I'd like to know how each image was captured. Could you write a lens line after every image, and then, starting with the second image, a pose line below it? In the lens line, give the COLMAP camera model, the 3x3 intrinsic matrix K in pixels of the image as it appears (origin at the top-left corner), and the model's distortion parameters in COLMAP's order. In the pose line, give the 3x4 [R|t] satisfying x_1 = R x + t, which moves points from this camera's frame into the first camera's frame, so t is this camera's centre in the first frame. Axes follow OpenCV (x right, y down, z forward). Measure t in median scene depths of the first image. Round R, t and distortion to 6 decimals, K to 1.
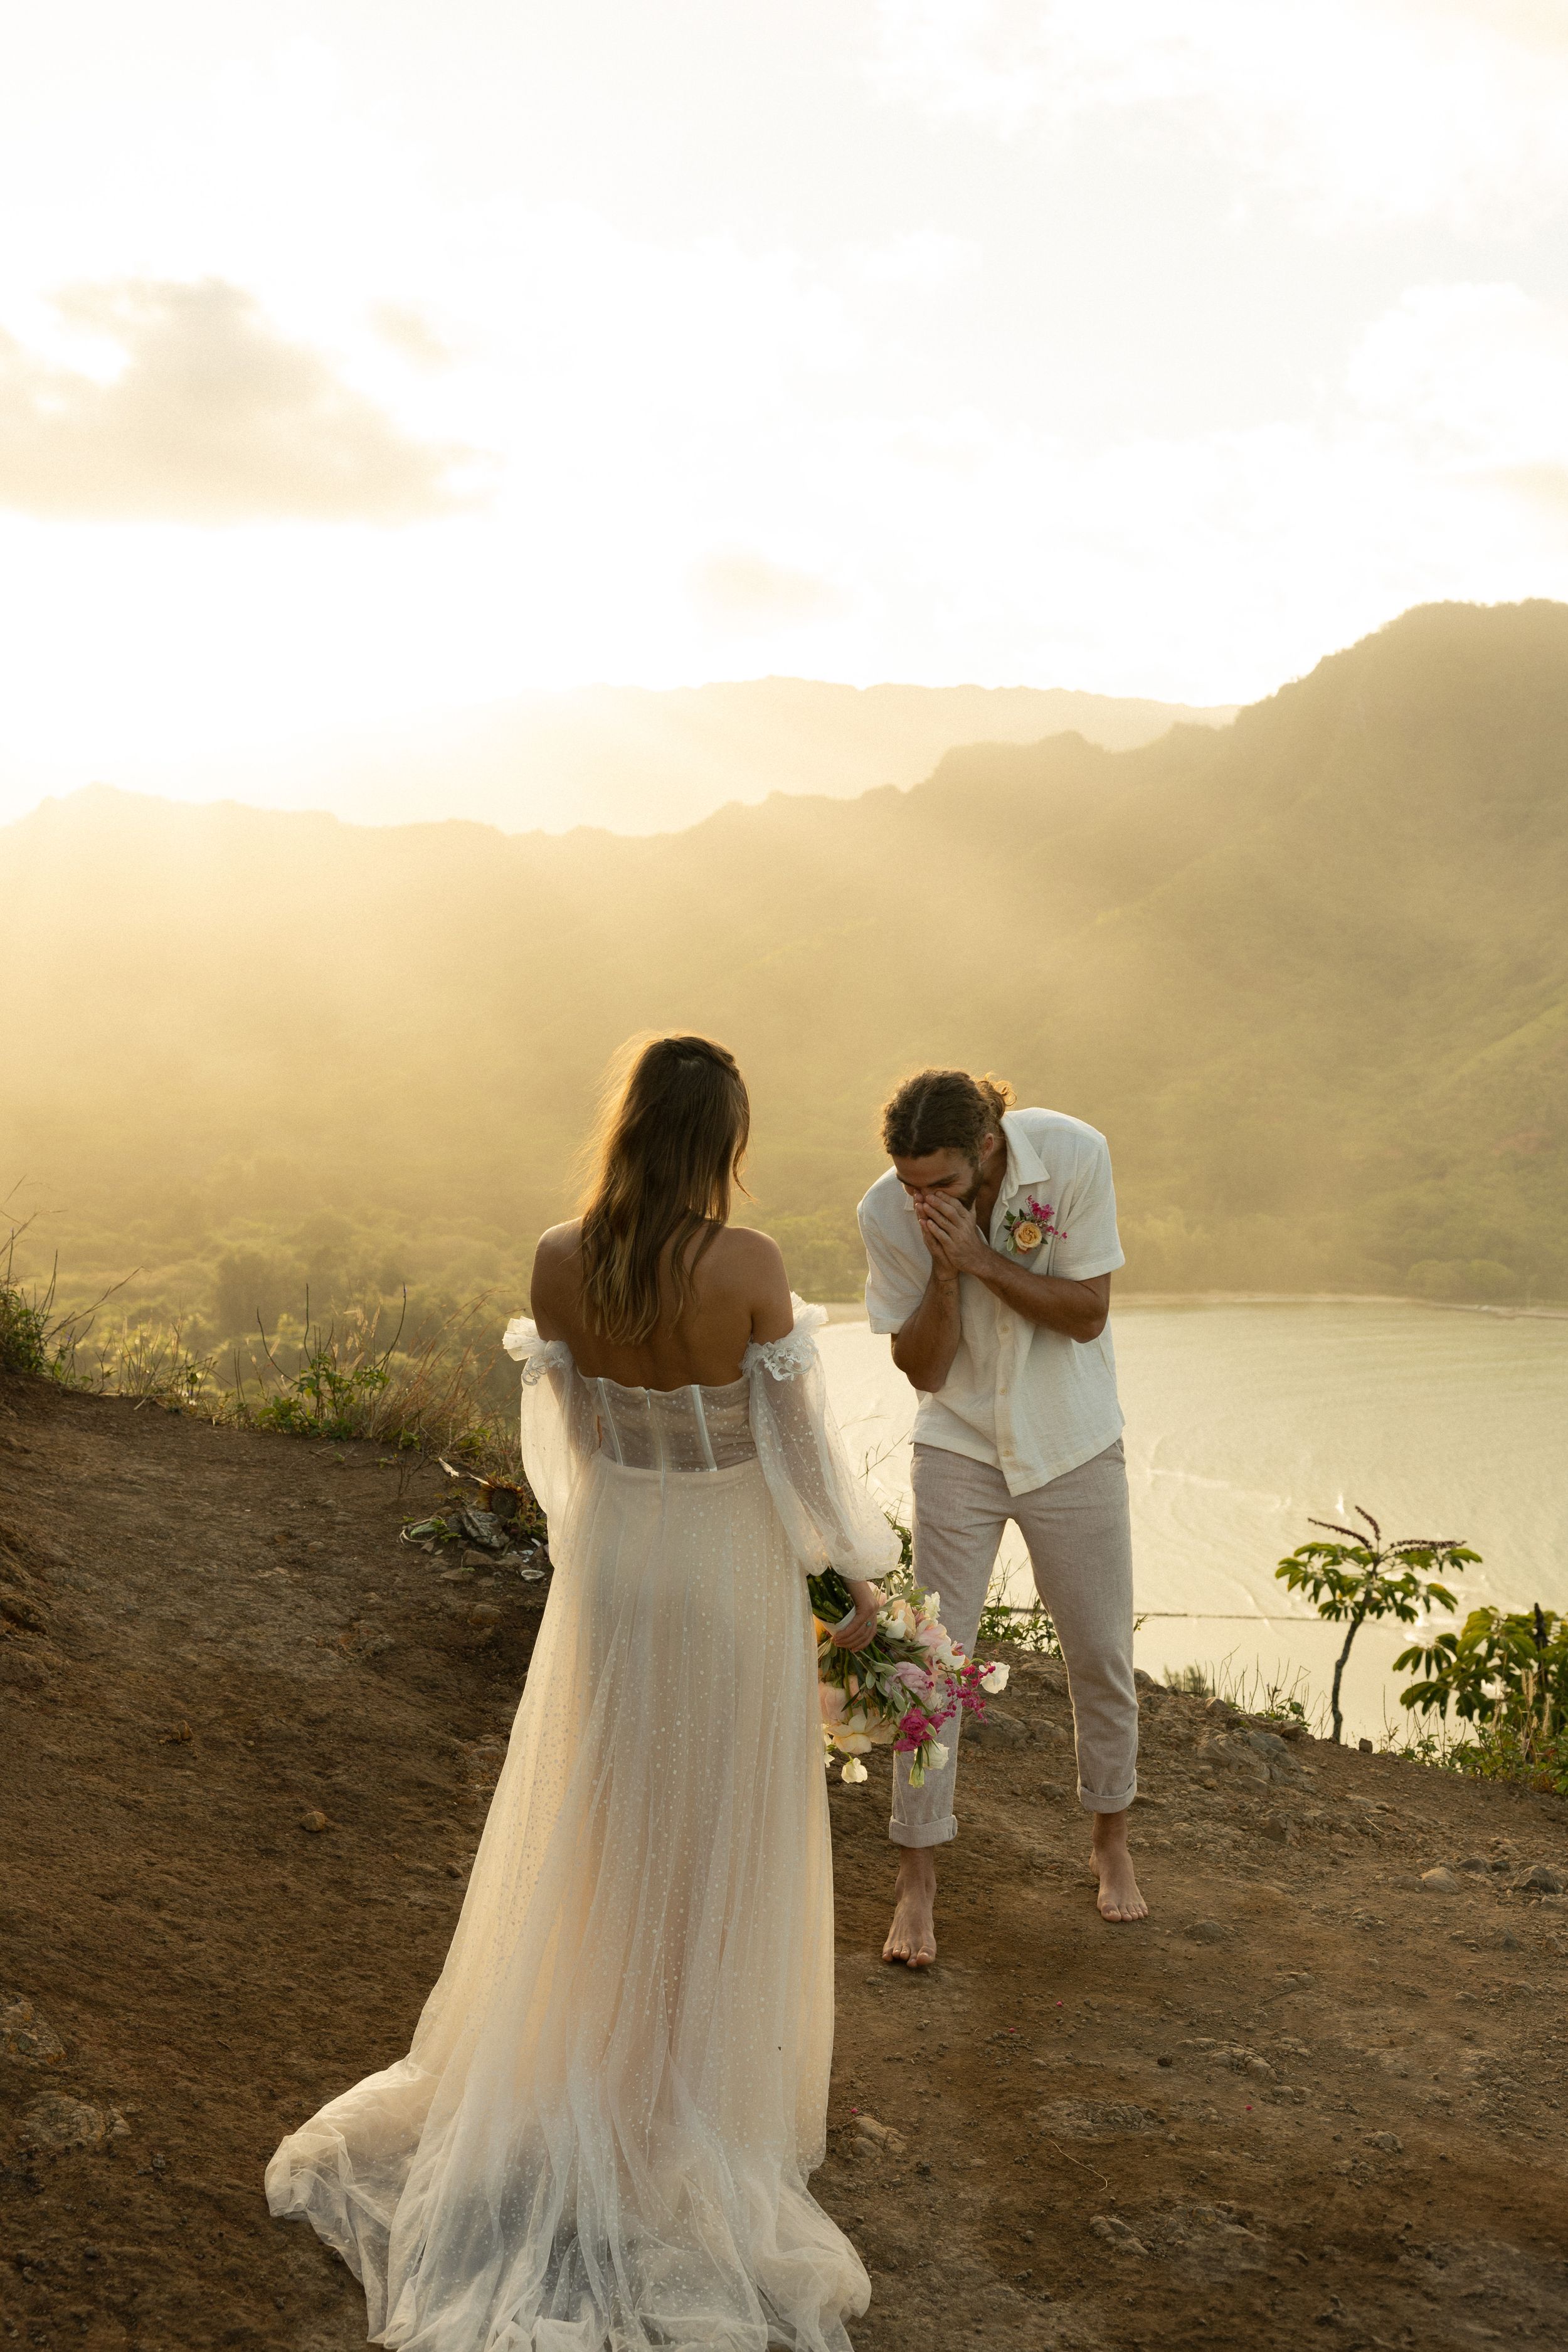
lens RADIAL K [[2717.5, 0, 791.9], [0, 2717.5, 1162.6], [0, 0, 1]] dist [0.004766, 0.000000]
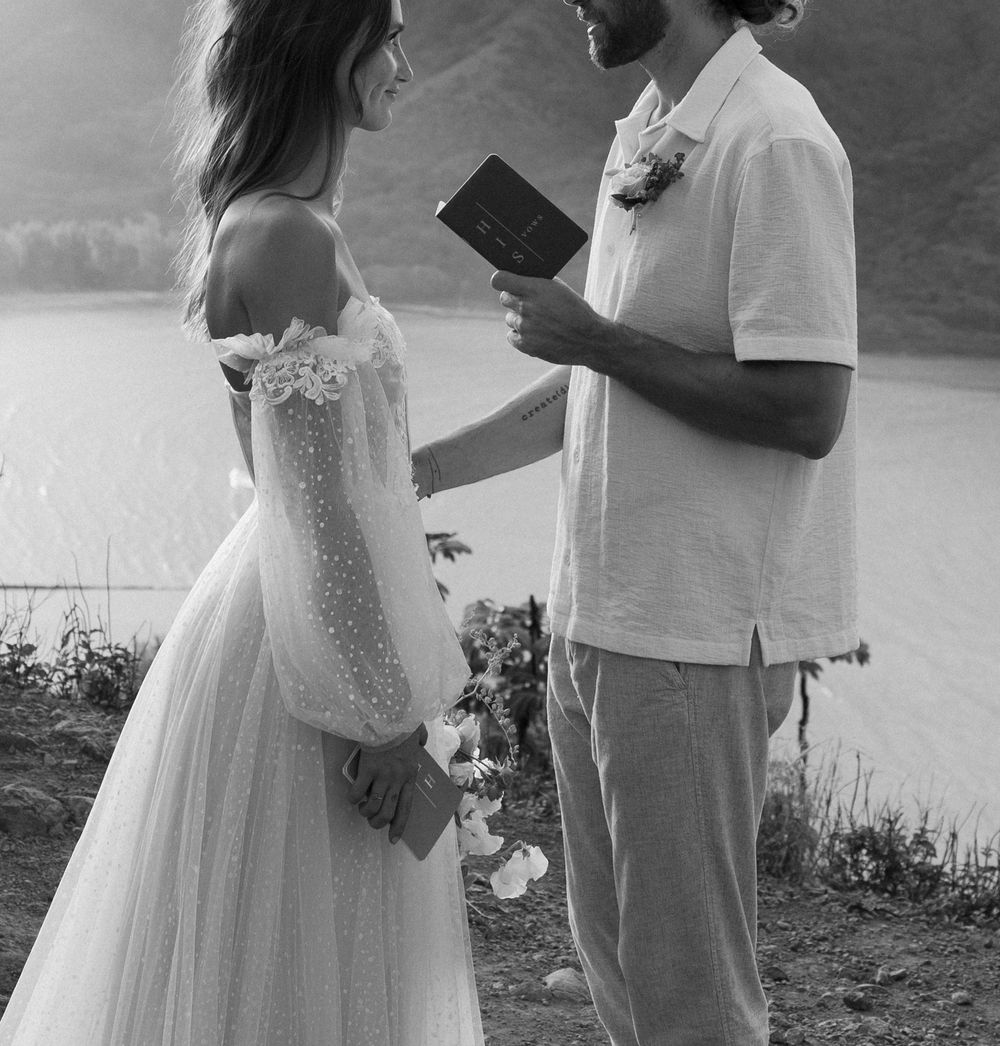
lens RADIAL K [[2455.6, 0, 501.4], [0, 2455.6, 518.7], [0, 0, 1]] dist [0.058971, 0.000000]
pose [[0.960434, -0.011801, 0.278257, 0.002675], [-0.027107, 0.990397, 0.135567, 0.006418], [-0.277185, -0.137746, 0.950892, 0.117245]]
